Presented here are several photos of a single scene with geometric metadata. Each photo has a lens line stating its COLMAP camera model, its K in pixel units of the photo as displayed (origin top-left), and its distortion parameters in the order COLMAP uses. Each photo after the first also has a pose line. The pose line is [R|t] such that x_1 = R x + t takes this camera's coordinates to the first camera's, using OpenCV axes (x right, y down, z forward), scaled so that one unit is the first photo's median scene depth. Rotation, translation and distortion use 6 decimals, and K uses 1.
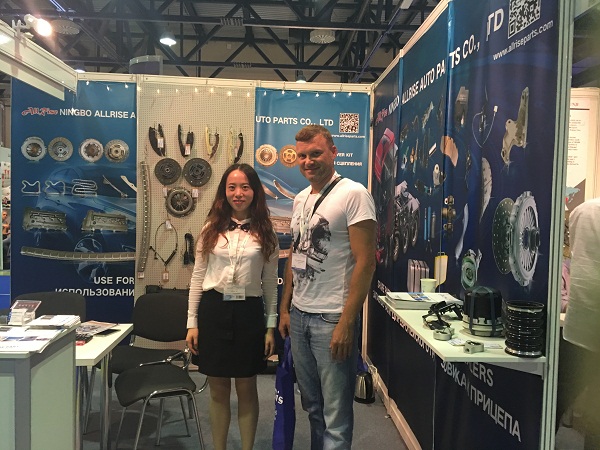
lens RADIAL K [[530.9, 0, 300.0], [0, 530.9, 225.0], [0, 0, 1]] dist [0.111742, -0.163369]
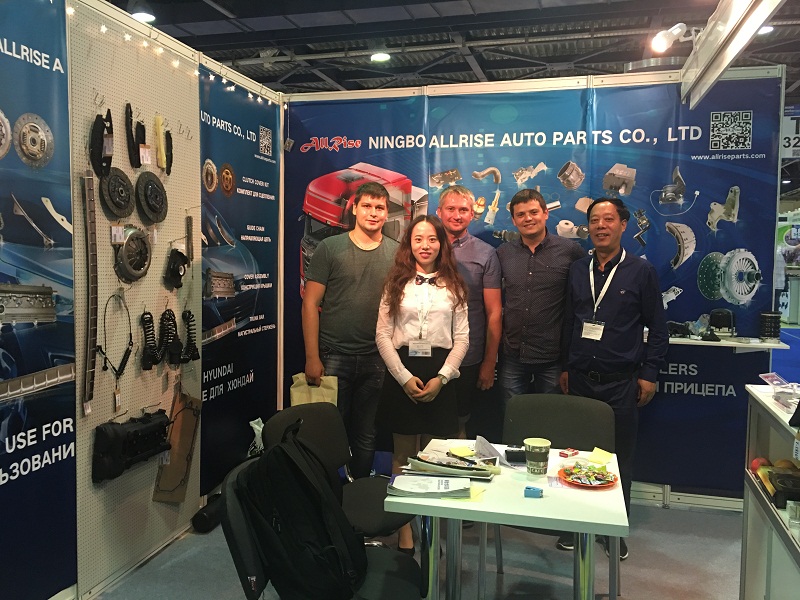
lens RADIAL K [[707.8, 0, 400.0], [0, 707.8, 300.0], [0, 0, 1]] dist [0.111742, -0.163369]
pose [[0.289780, -0.084716, 0.953337, -0.822530], [0.030998, 0.996383, 0.079119, -0.045636], [-0.956591, 0.006625, 0.291358, 0.544810]]
